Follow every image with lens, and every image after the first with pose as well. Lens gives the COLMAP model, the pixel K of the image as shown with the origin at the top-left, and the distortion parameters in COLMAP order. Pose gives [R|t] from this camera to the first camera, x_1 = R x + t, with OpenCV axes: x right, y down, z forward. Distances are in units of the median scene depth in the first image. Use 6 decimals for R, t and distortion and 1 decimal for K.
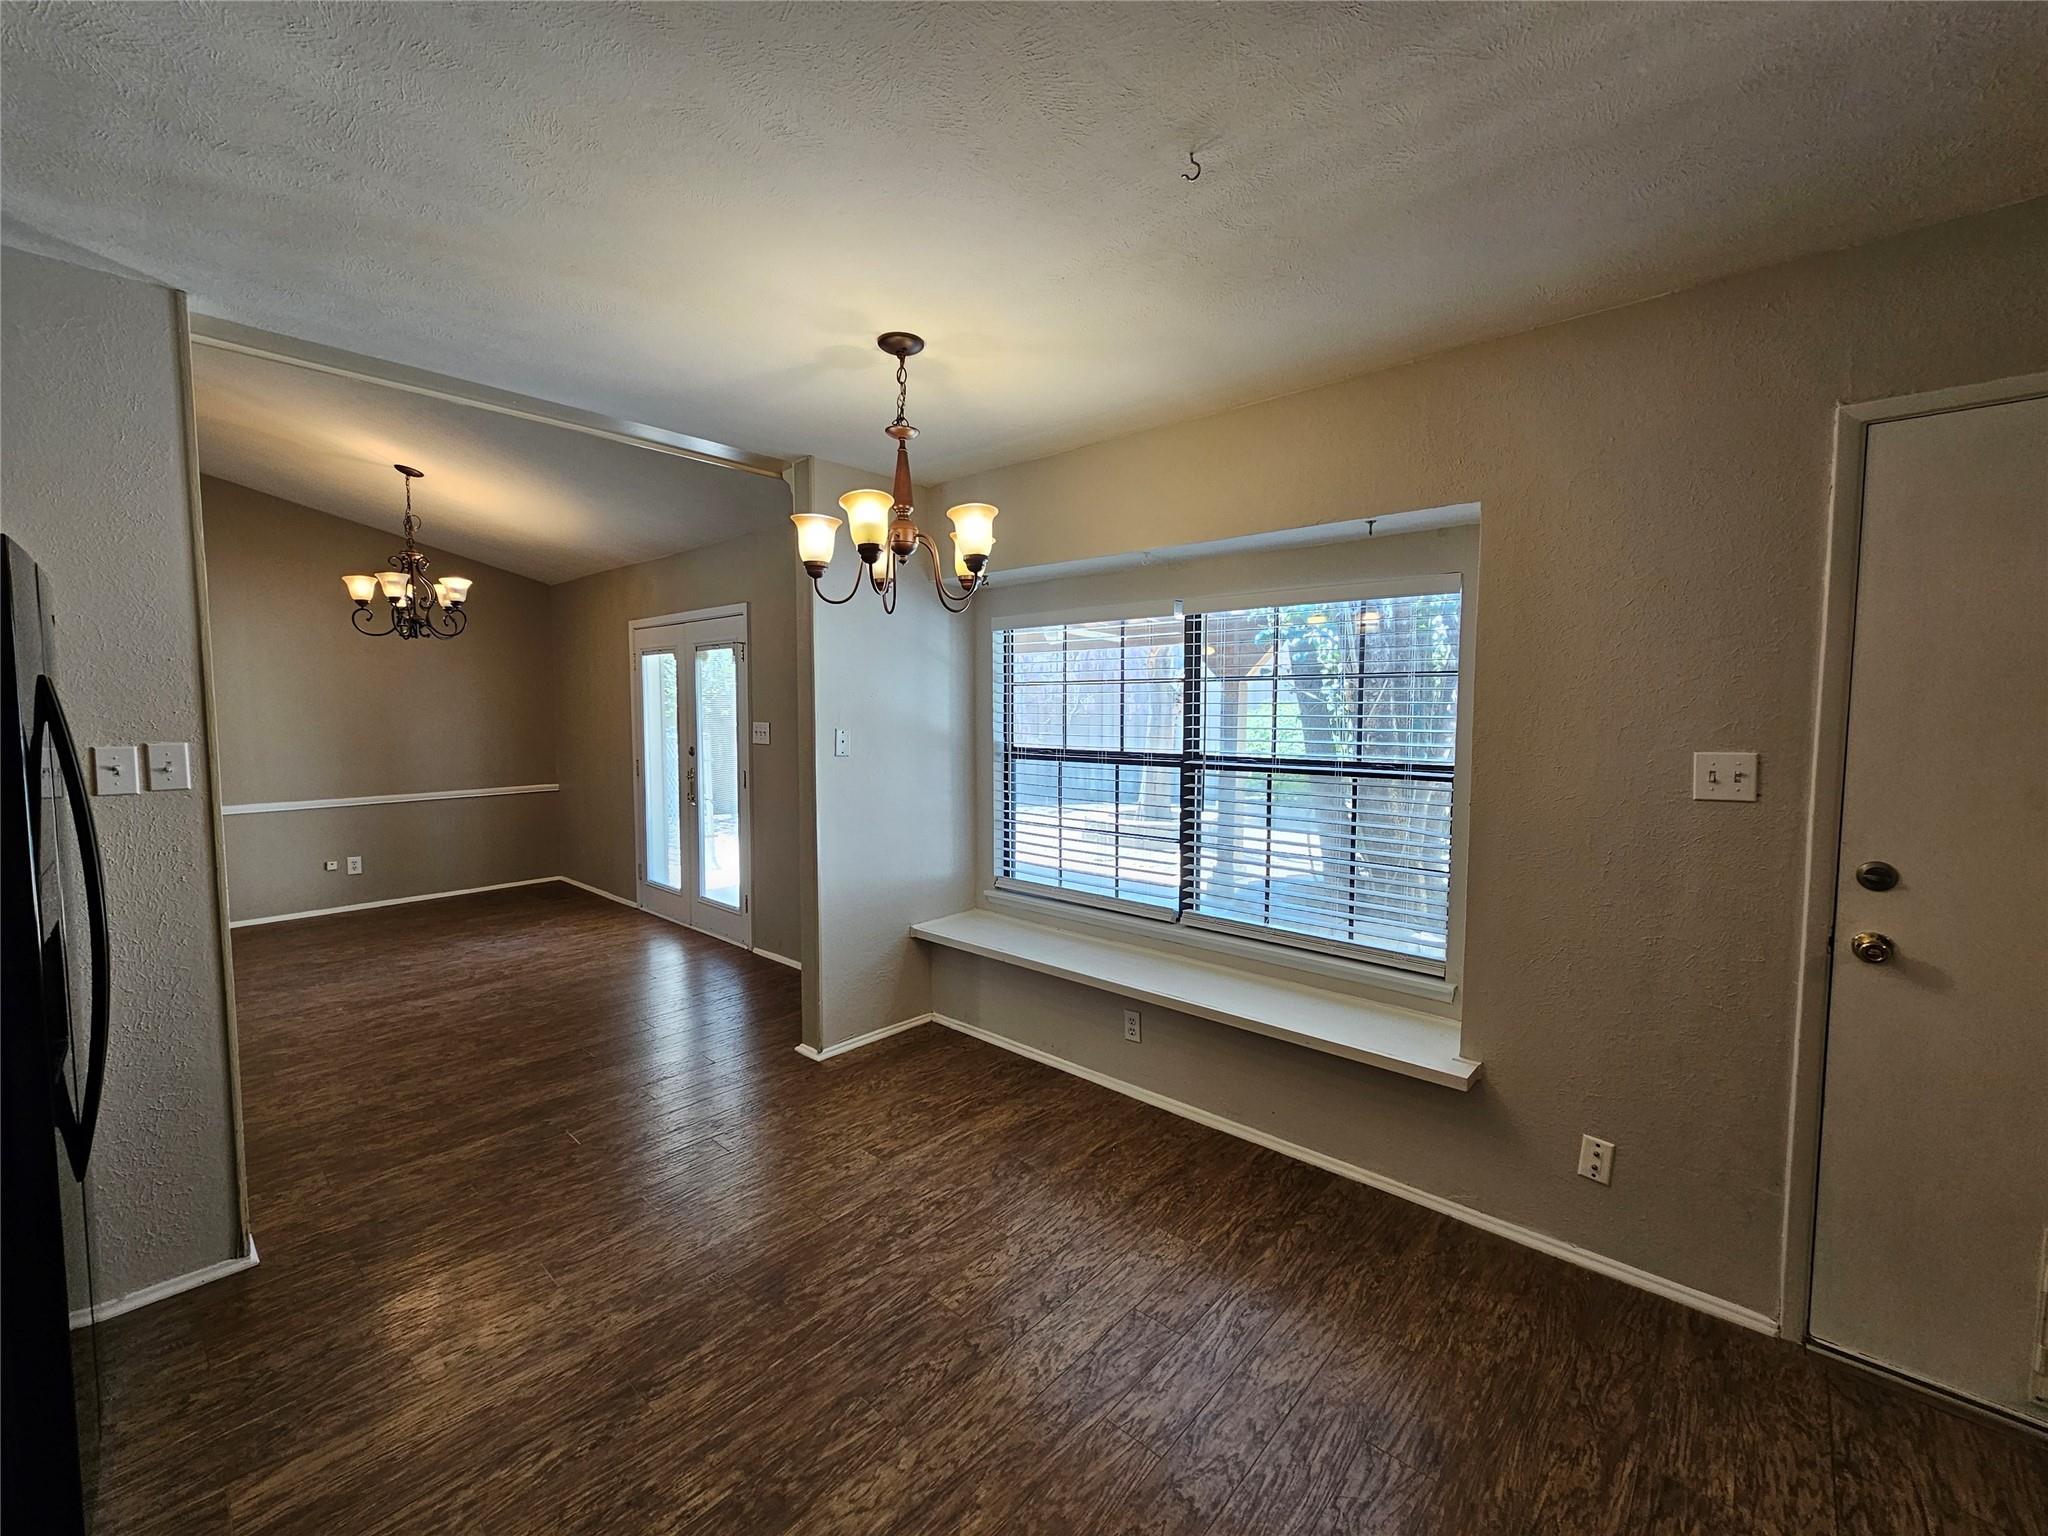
lens RADIAL K [[834.2, 0, 1022.8], [0, 834.2, 772.6], [0, 0, 1]] dist [0.001826, 0.000118]
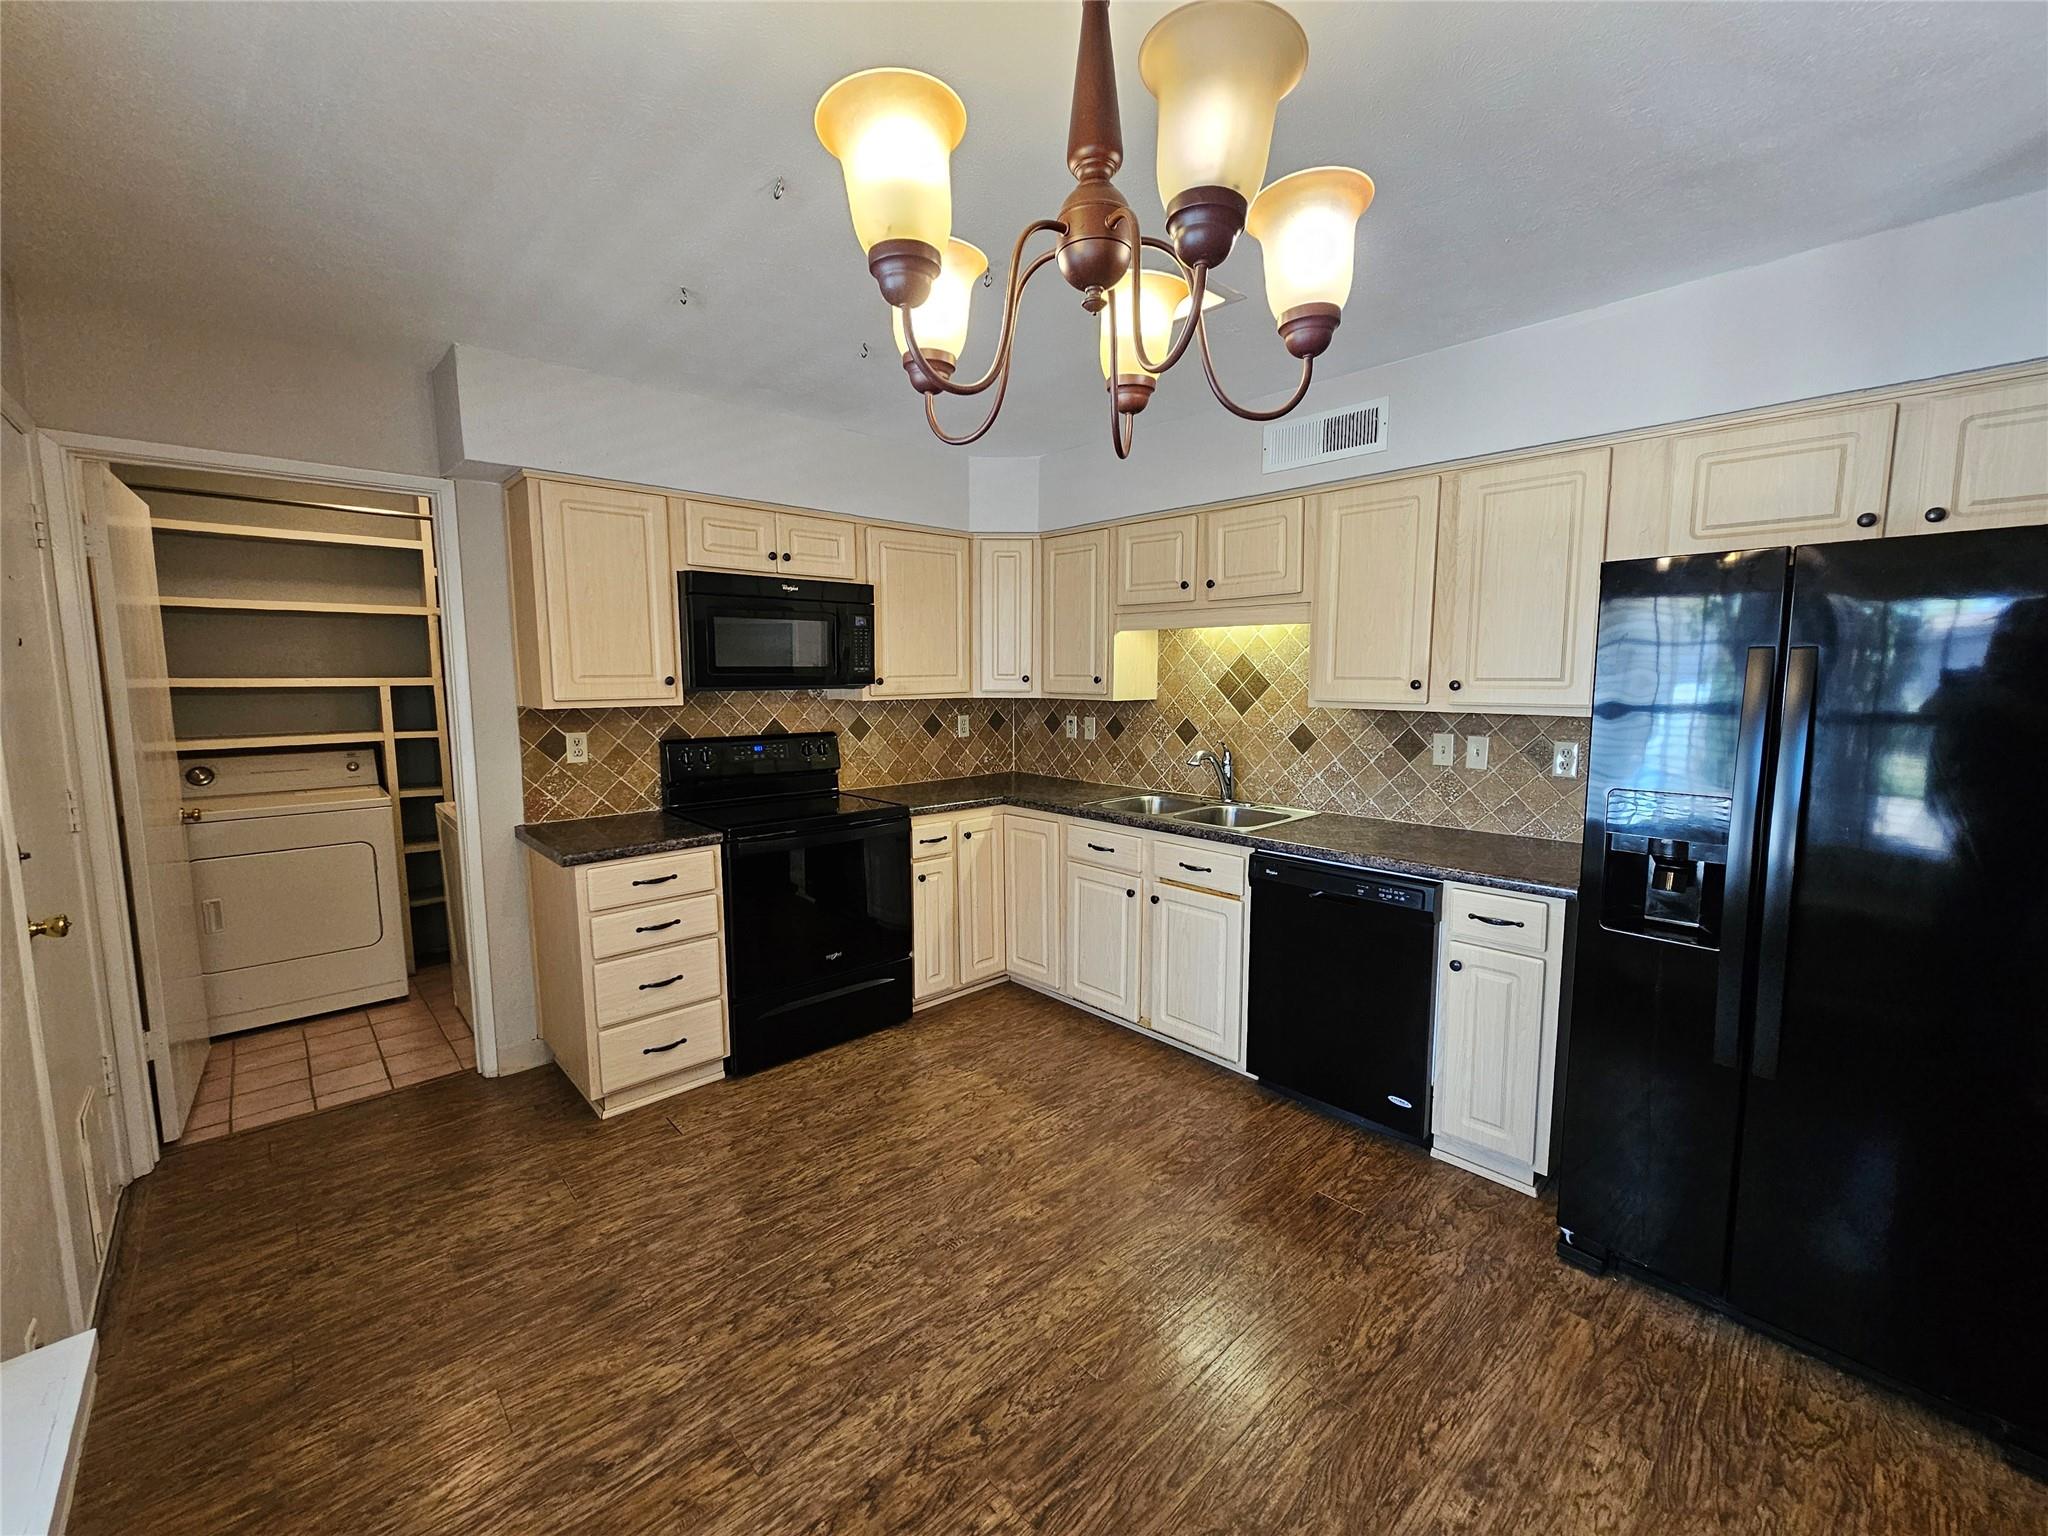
lens RADIAL K [[834.2, 0, 1027.9], [0, 834.2, 762.9], [0, 0, 1]] dist [0.001826, 0.000118]
pose [[-0.996693, -0.006046, 0.081039, -0.175432], [0.008330, 0.984374, 0.175891, -0.130762], [-0.080836, 0.175984, -0.981068, 1.715531]]
